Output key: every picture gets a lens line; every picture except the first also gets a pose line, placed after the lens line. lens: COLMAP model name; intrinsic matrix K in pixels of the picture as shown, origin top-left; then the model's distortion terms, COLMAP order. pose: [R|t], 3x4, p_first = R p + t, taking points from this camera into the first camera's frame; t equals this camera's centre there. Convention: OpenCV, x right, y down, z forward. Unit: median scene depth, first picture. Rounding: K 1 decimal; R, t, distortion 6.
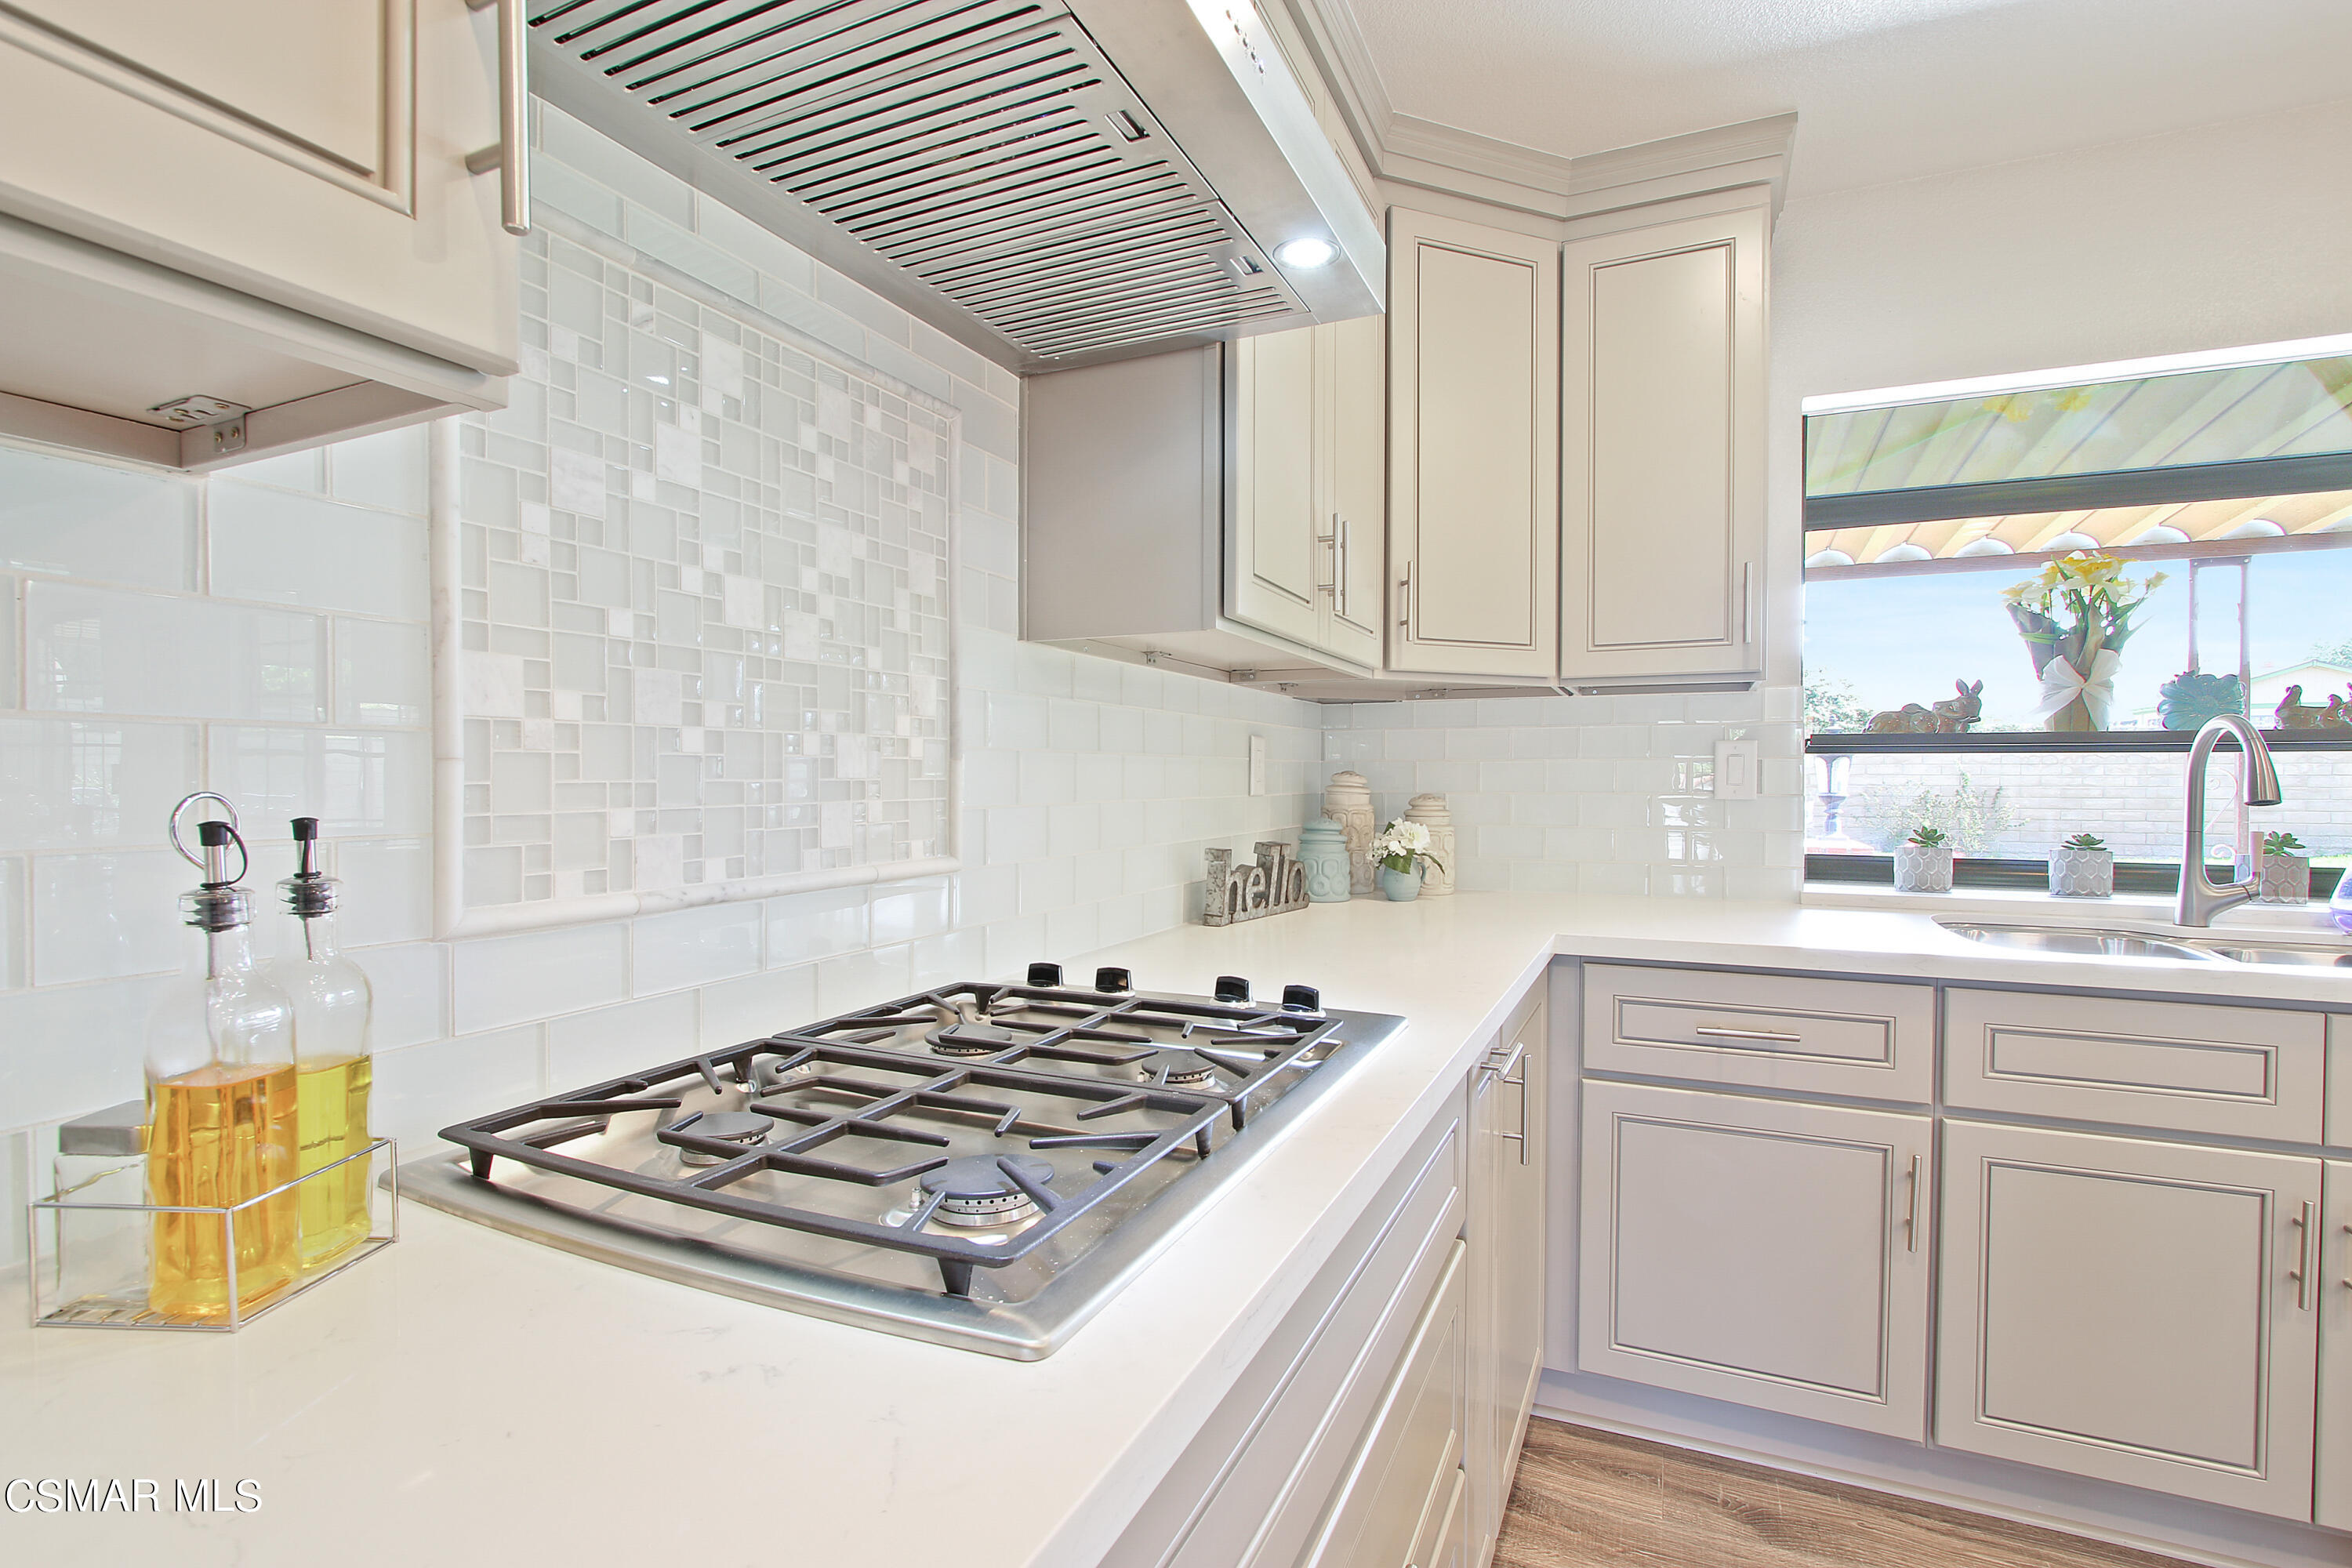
lens RADIAL K [[1076.4, 0, 1187.6], [0, 1076.4, 796.6], [0, 0, 1]] dist [-0.014281, 0.001388]
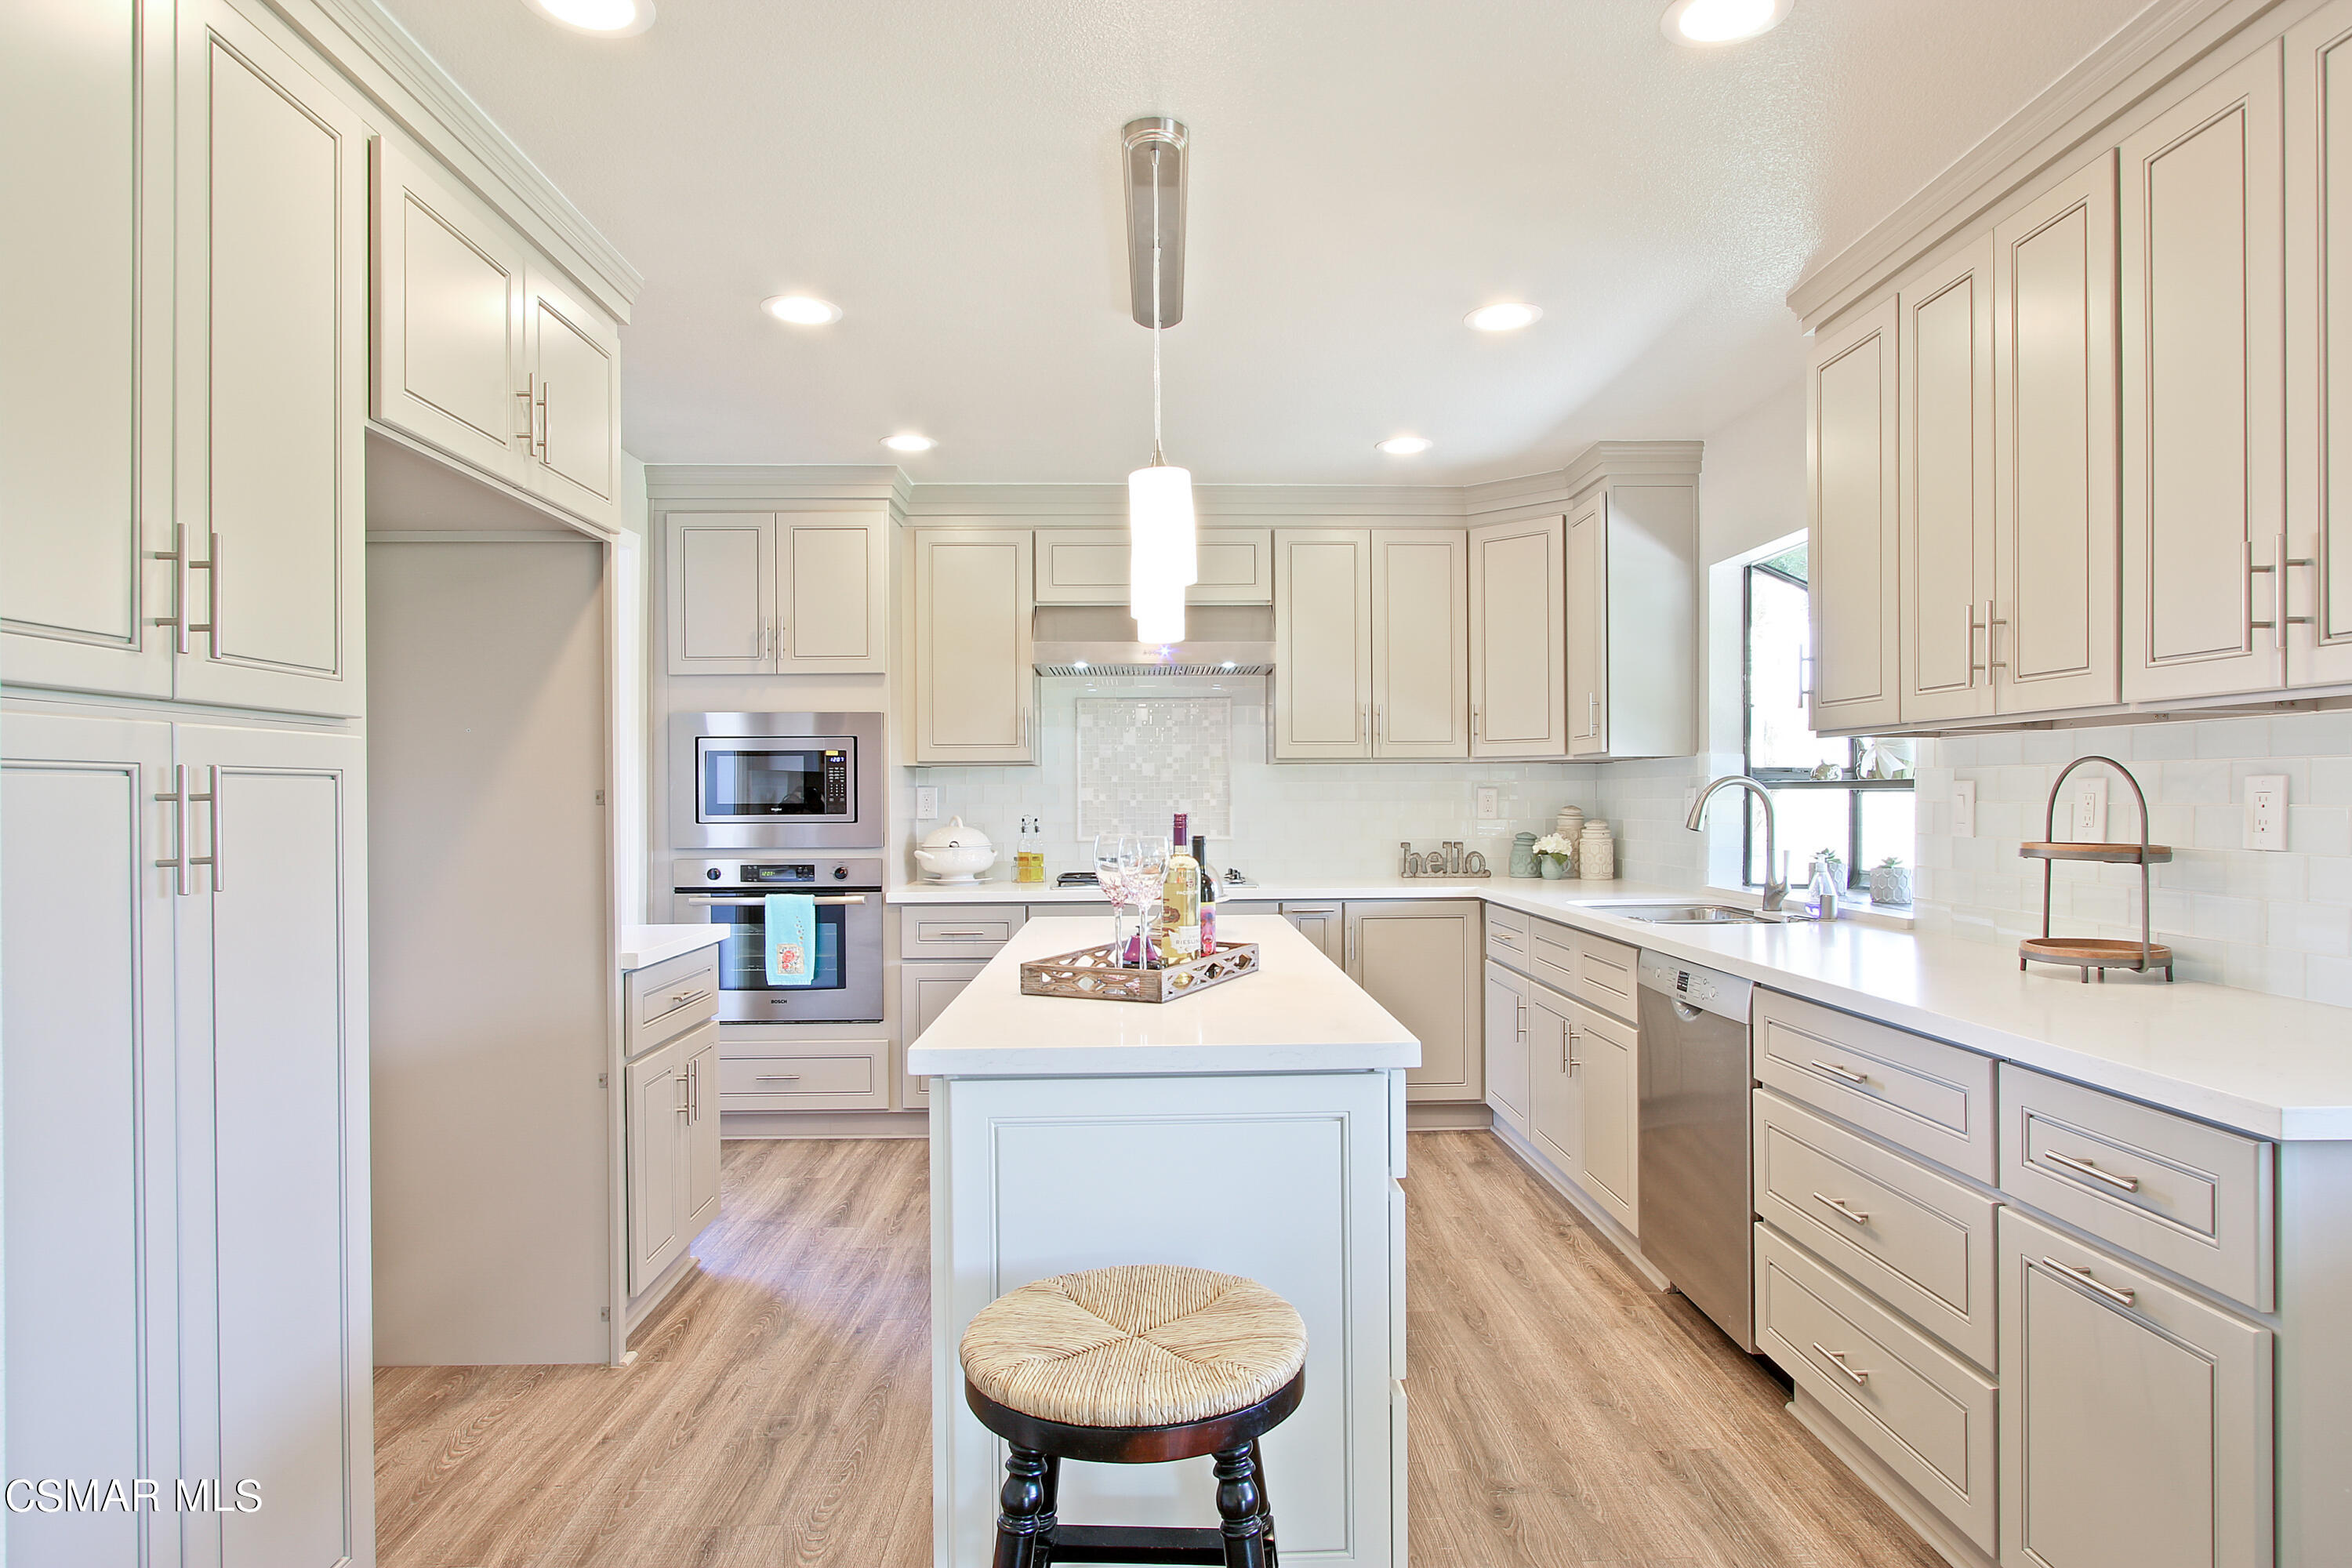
lens RADIAL K [[1296.3, 0, 1177.8], [0, 1296.3, 790.6], [0, 0, 1]] dist [-0.024689, 0.001601]
pose [[0.441016, -0.007166, -0.897471, 1.923622], [-0.010098, 0.999865, -0.012946, -0.016410], [0.897443, 0.014772, 0.440884, -0.512376]]
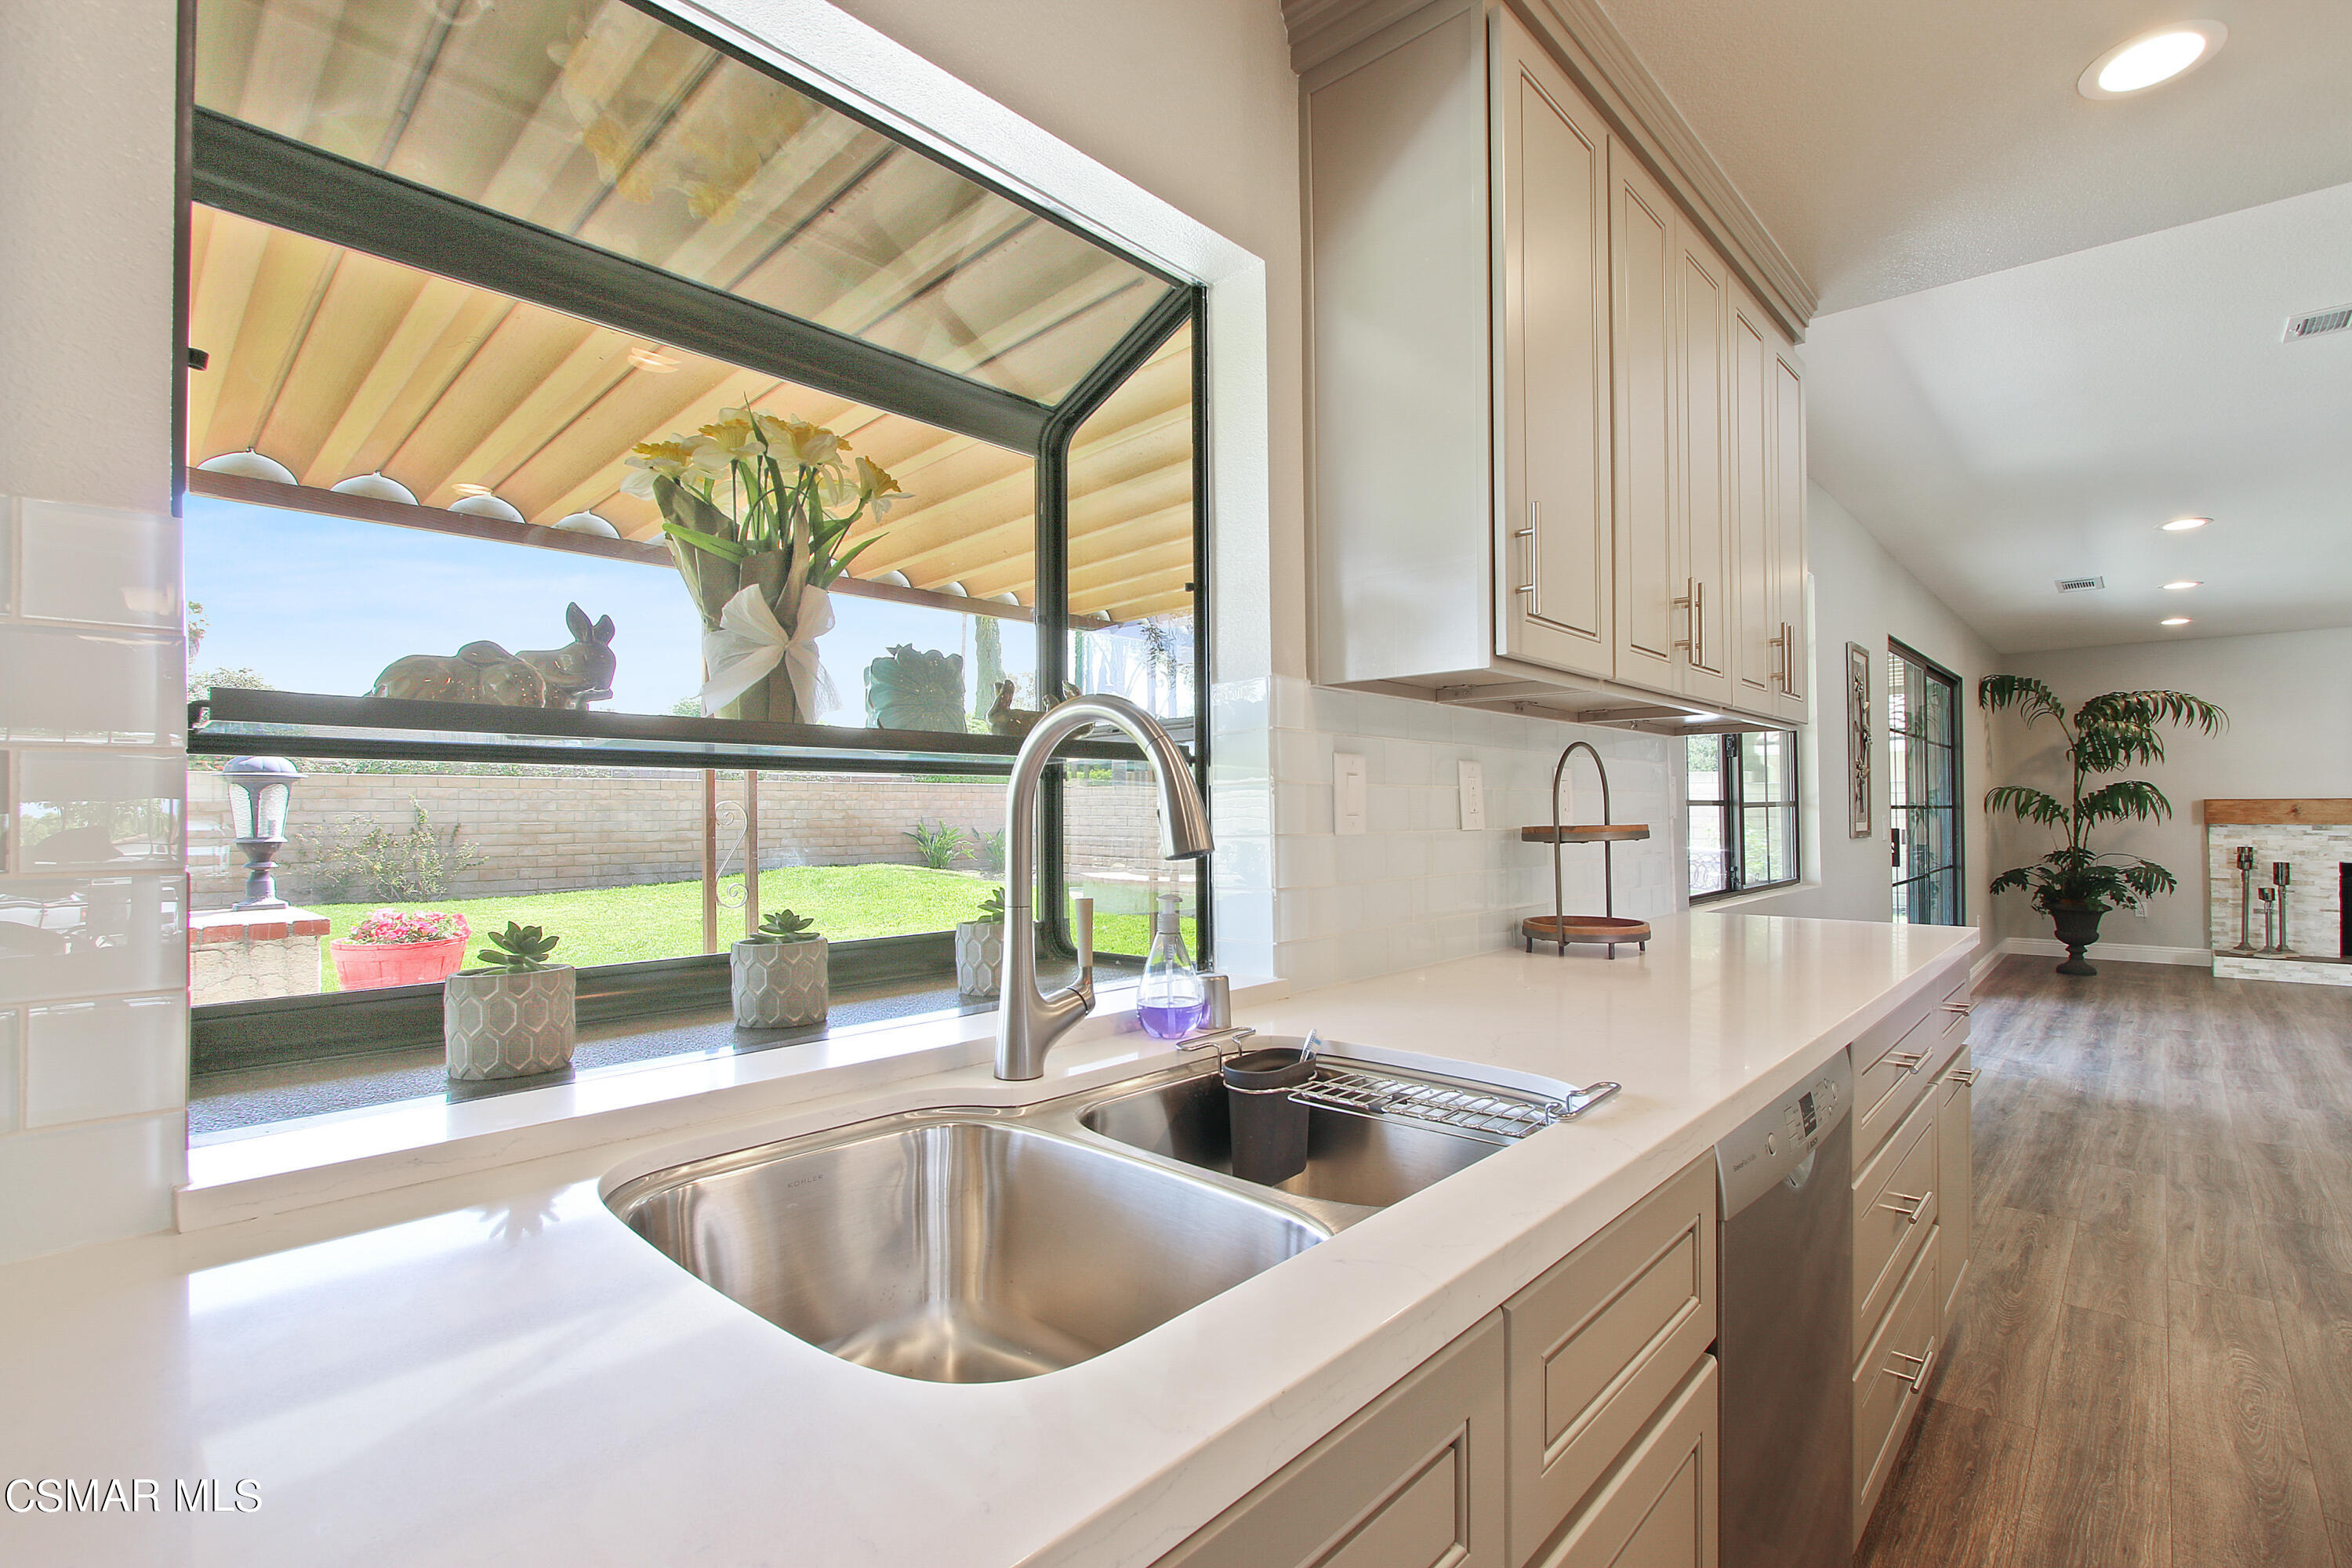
lens RADIAL K [[1076.4, 0, 1195.5], [0, 1076.4, 793.9], [0, 0, 1]] dist [-0.014281, 0.001388]
pose [[0.300015, 0.011768, 0.953862, 0.373872], [0.023300, 0.999535, -0.019661, -0.010650], [-0.953650, 0.028124, 0.299602, 0.635705]]
